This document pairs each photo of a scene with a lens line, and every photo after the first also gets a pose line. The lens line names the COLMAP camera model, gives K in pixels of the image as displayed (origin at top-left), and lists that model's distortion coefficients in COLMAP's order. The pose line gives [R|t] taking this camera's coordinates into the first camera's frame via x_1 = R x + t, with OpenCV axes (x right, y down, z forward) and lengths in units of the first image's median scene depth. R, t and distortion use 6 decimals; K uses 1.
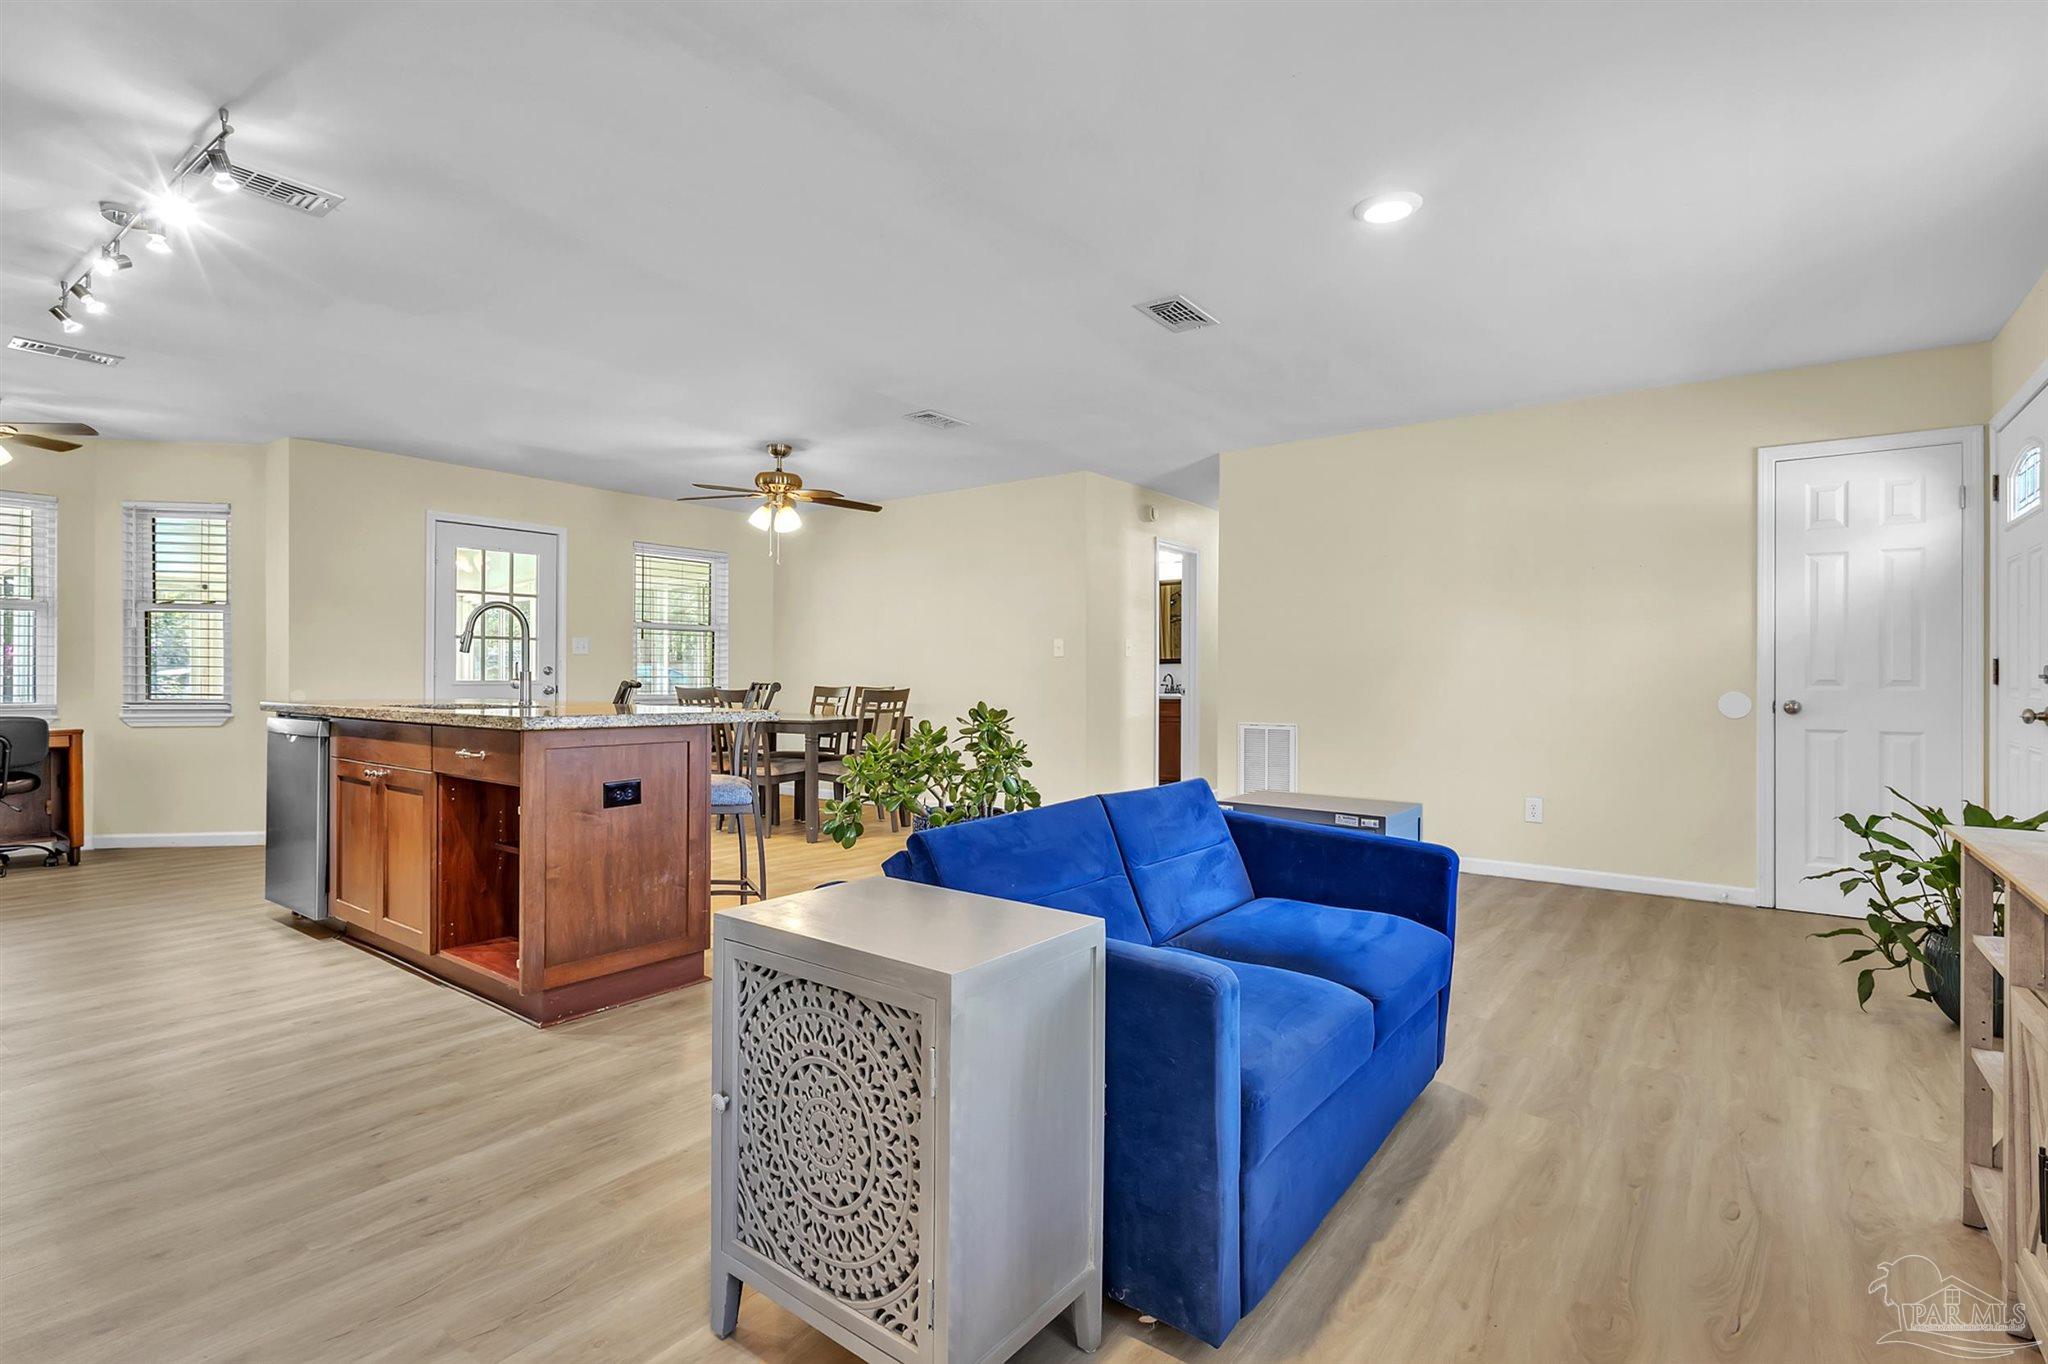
lens RADIAL K [[954.8, 0, 1017.2], [0, 954.8, 682.3], [0, 0, 1]] dist [0.007769, 0.000882]
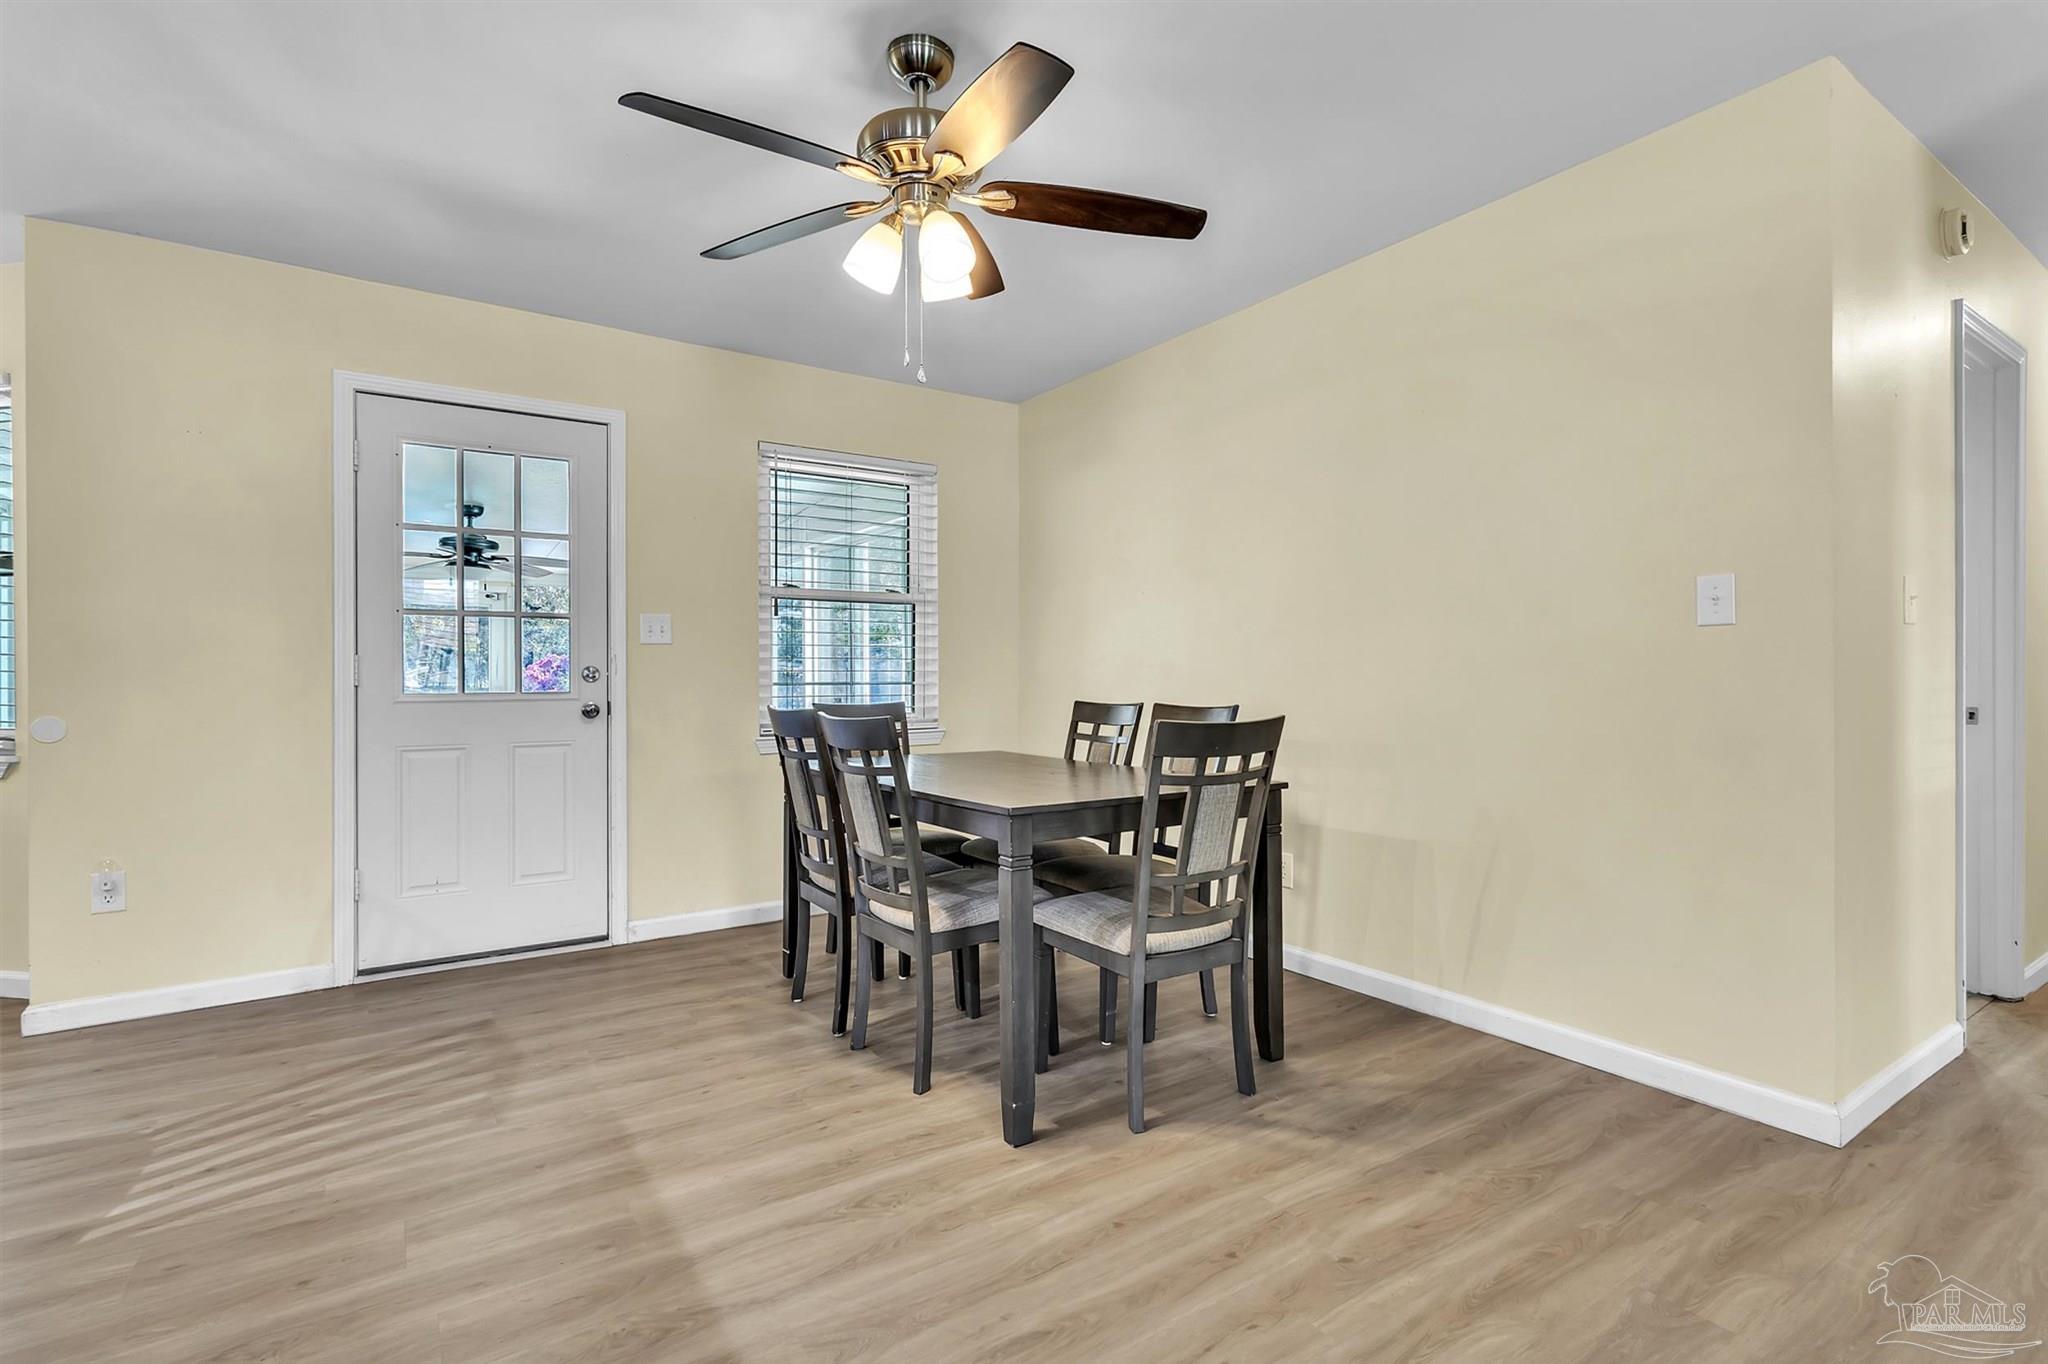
lens RADIAL K [[954.8, 0, 1023.9], [0, 954.8, 678.1], [0, 0, 1]] dist [0.007769, 0.000882]
pose [[0.943788, -0.005423, -0.330508, -0.080516], [0.003618, 0.999975, -0.006075, -0.005695], [0.330533, 0.004538, 0.943784, 0.583704]]
